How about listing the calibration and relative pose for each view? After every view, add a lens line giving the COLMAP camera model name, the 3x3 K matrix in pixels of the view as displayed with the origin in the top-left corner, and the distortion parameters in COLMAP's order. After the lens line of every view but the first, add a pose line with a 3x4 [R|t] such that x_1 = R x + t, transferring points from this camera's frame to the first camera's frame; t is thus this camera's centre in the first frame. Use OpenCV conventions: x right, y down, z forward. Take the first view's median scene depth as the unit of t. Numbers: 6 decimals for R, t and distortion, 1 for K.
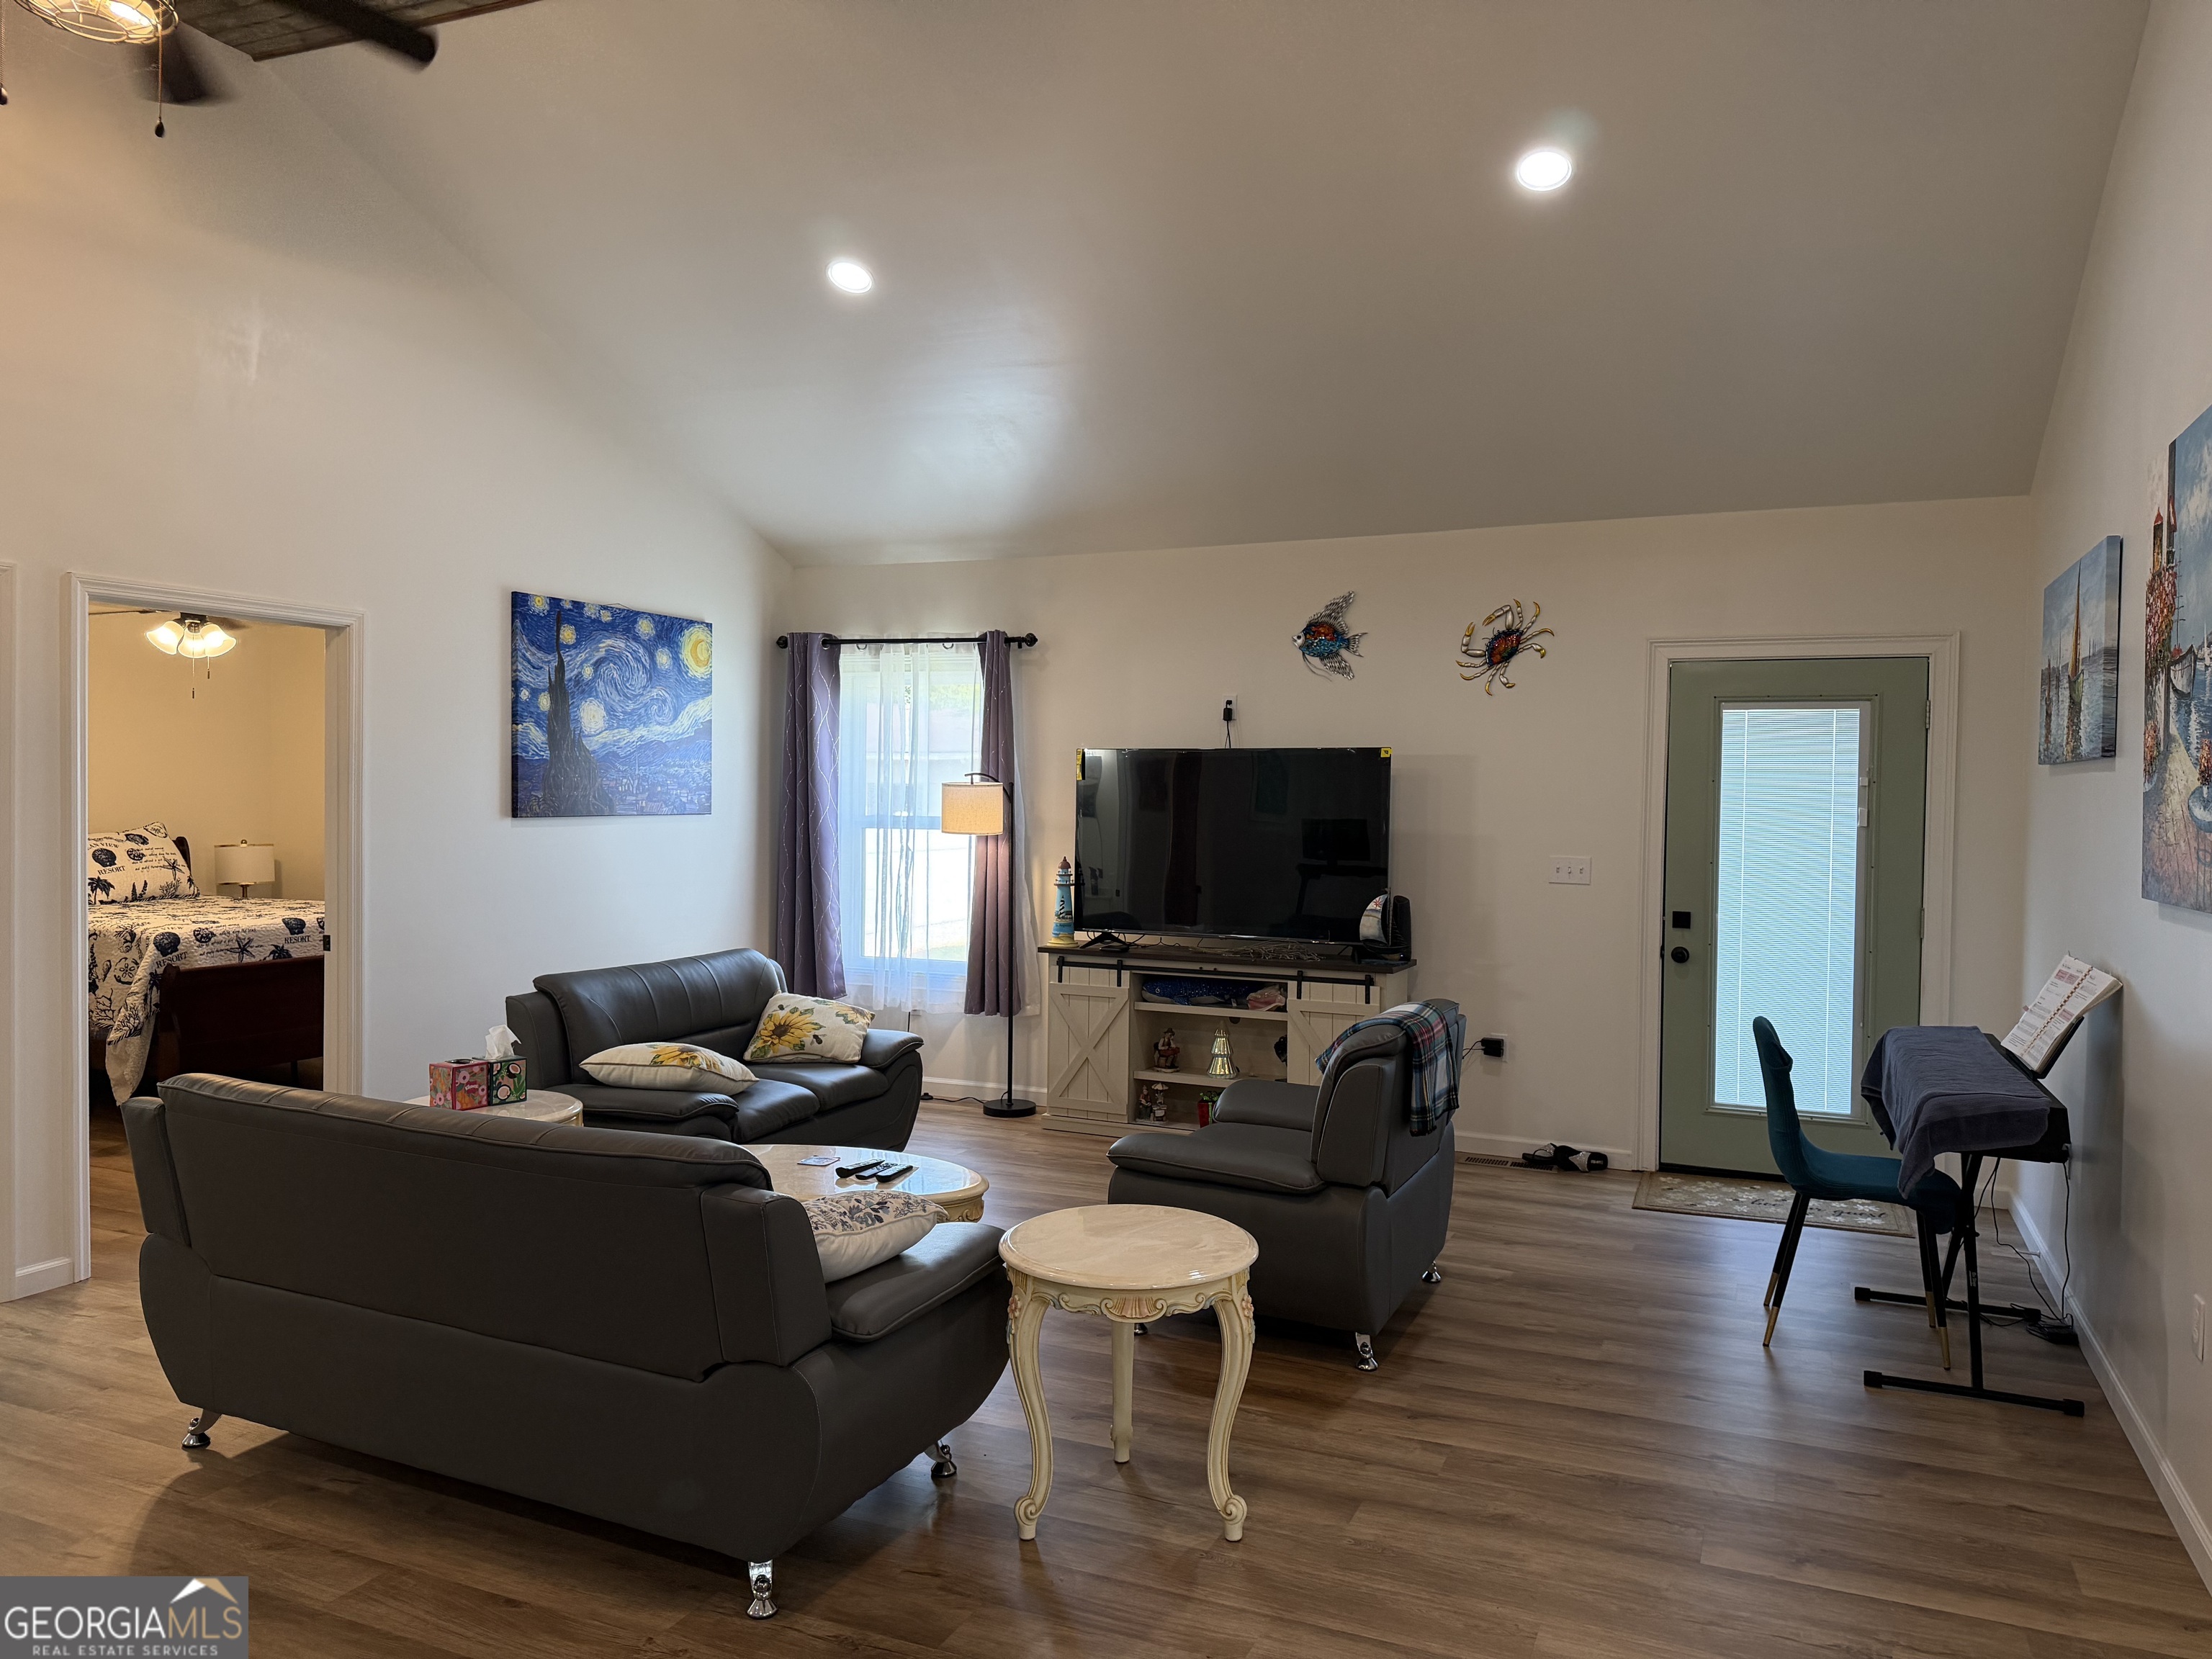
lens RADIAL K [[1564.0, 0, 1106.0], [0, 1564.0, 829.5], [0, 0, 1]] dist [0.078316, -0.068019]
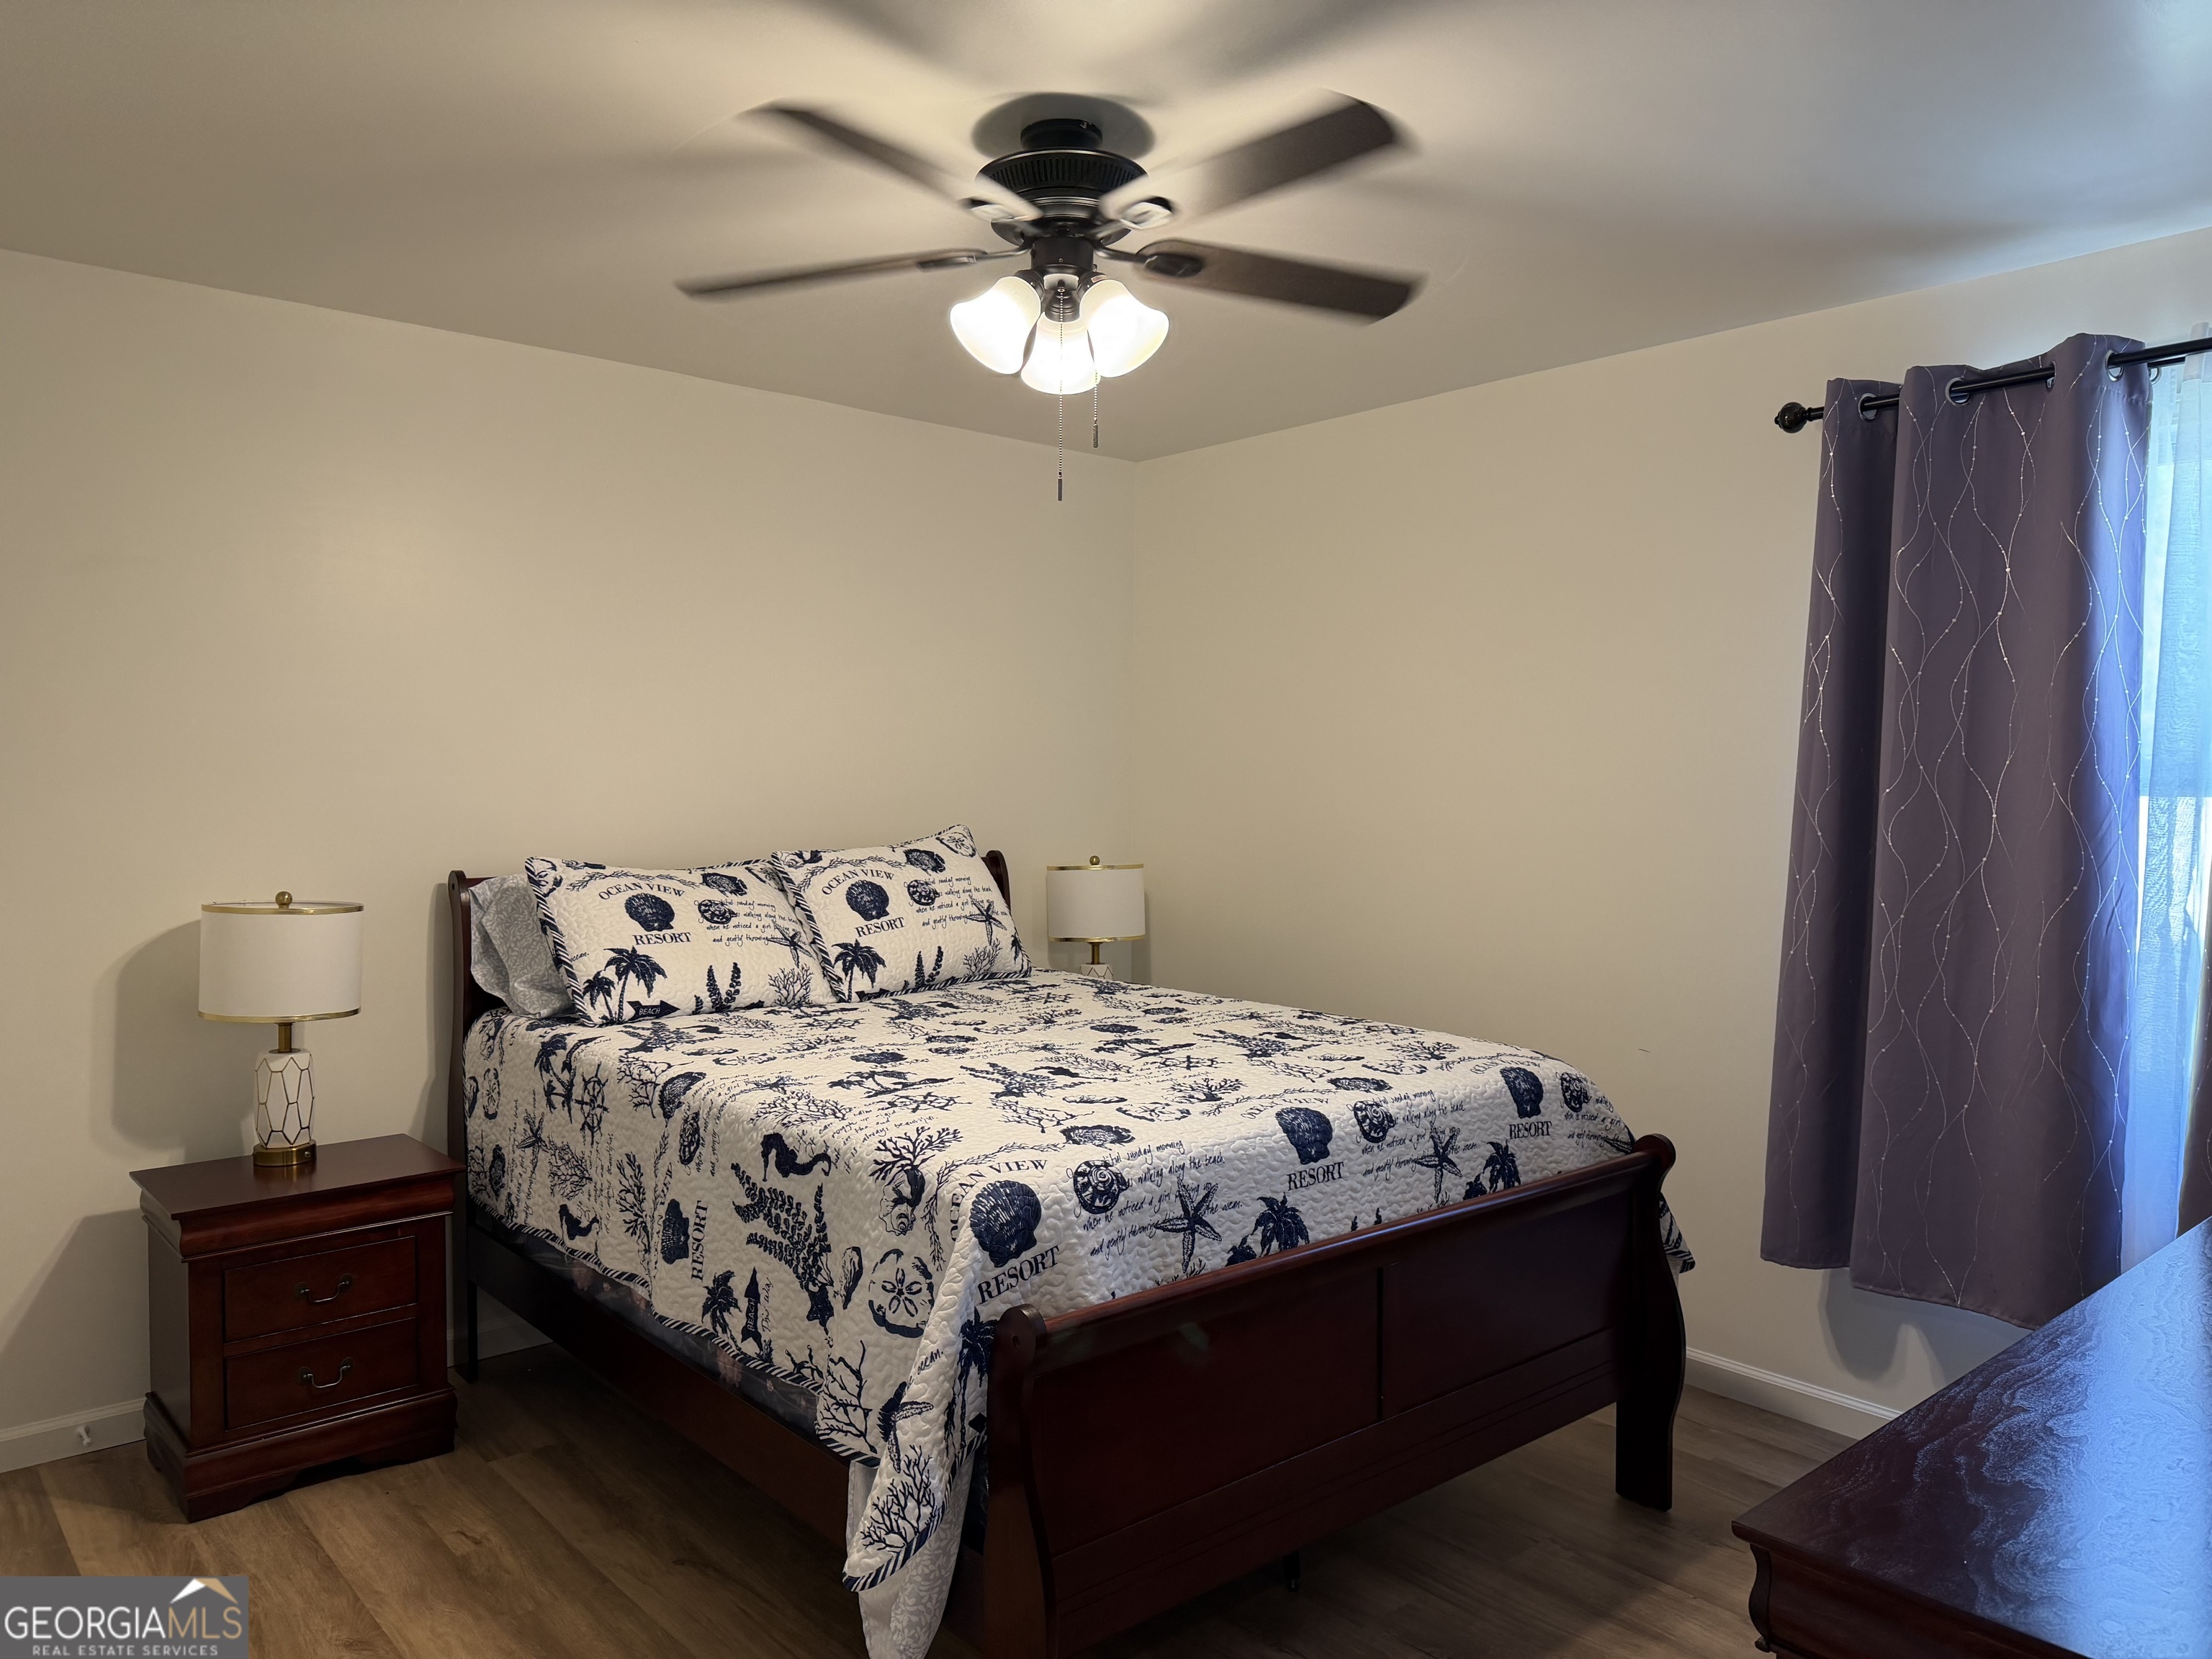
lens RADIAL K [[1564.0, 0, 1106.0], [0, 1564.0, 829.5], [0, 0, 1]] dist [0.078316, -0.068019]
pose [[0.909643, 0.007320, -0.415327, -0.368333], [-0.003444, 0.999943, 0.010081, -0.008747], [0.415378, -0.007740, 0.909616, 0.603638]]
